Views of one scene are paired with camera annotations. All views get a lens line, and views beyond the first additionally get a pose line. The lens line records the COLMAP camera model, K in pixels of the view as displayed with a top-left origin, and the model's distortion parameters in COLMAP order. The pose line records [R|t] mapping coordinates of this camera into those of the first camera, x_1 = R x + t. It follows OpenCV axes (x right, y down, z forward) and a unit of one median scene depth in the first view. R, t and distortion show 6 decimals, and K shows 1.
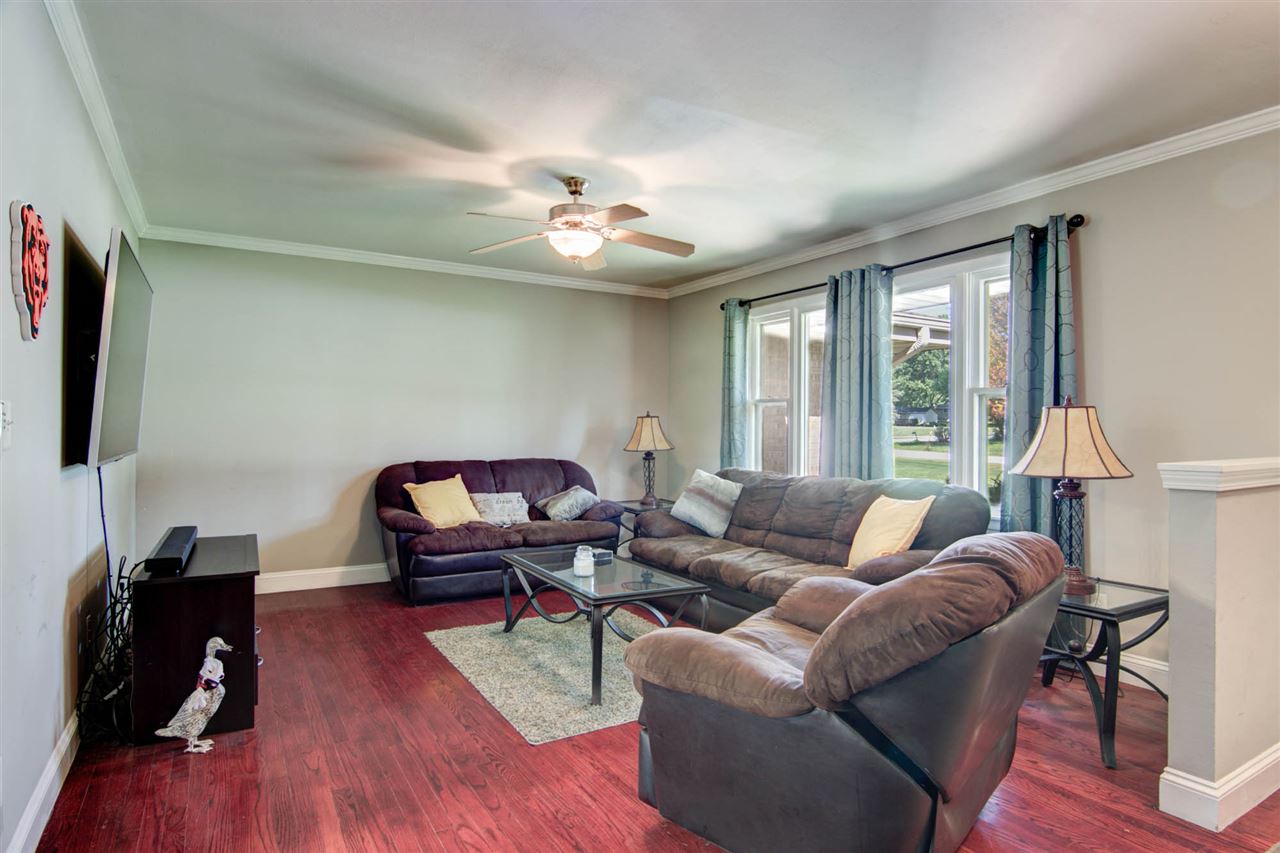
lens RADIAL K [[716.3, 0, 645.1], [0, 716.3, 427.5], [0, 0, 1]] dist [0.000051, -0.014317]
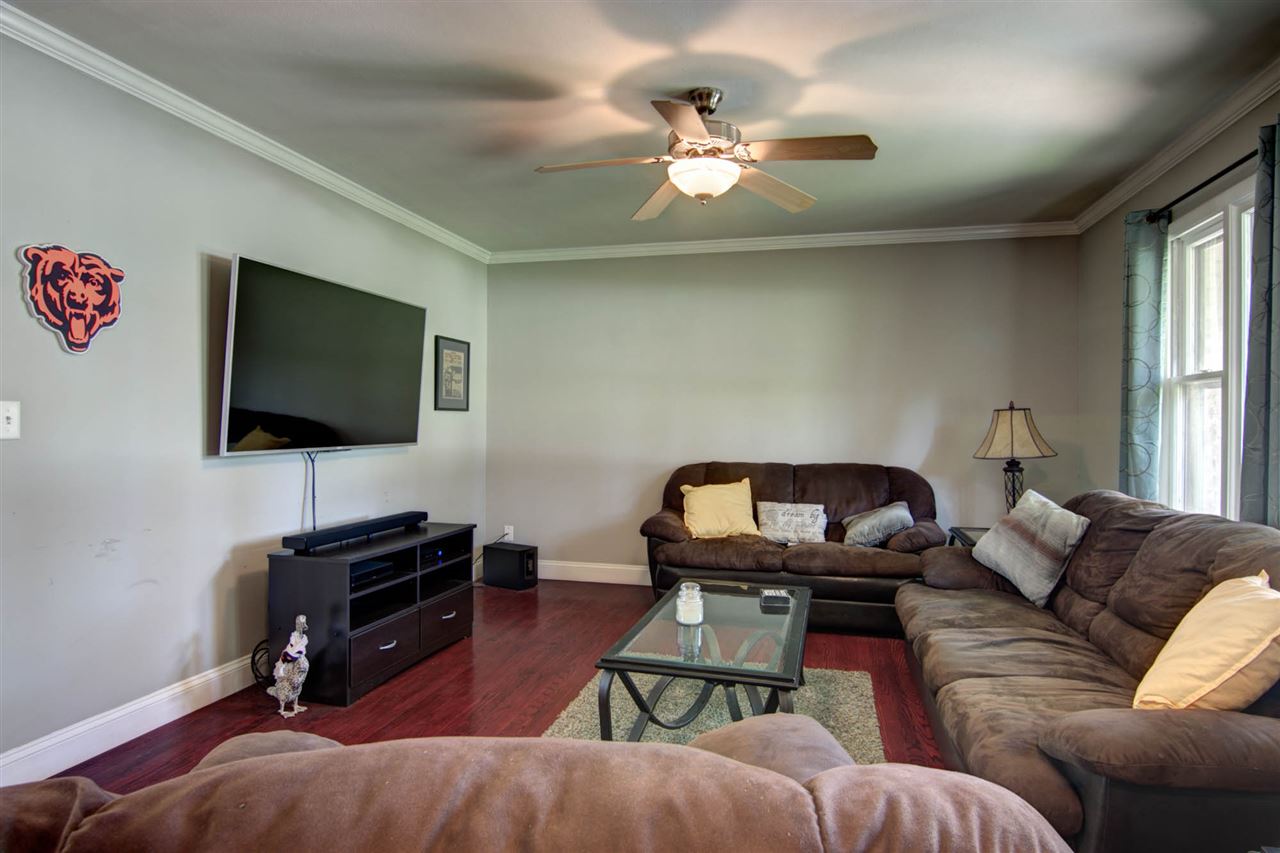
lens RADIAL K [[716.3, 0, 645.1], [0, 716.3, 427.5], [0, 0, 1]] dist [0.000051, -0.014317]
pose [[0.708533, 0.001058, -0.705676, 0.272030], [-0.001026, 0.999999, 0.000470, 0.002866], [0.705677, 0.000391, 0.708534, 0.297373]]
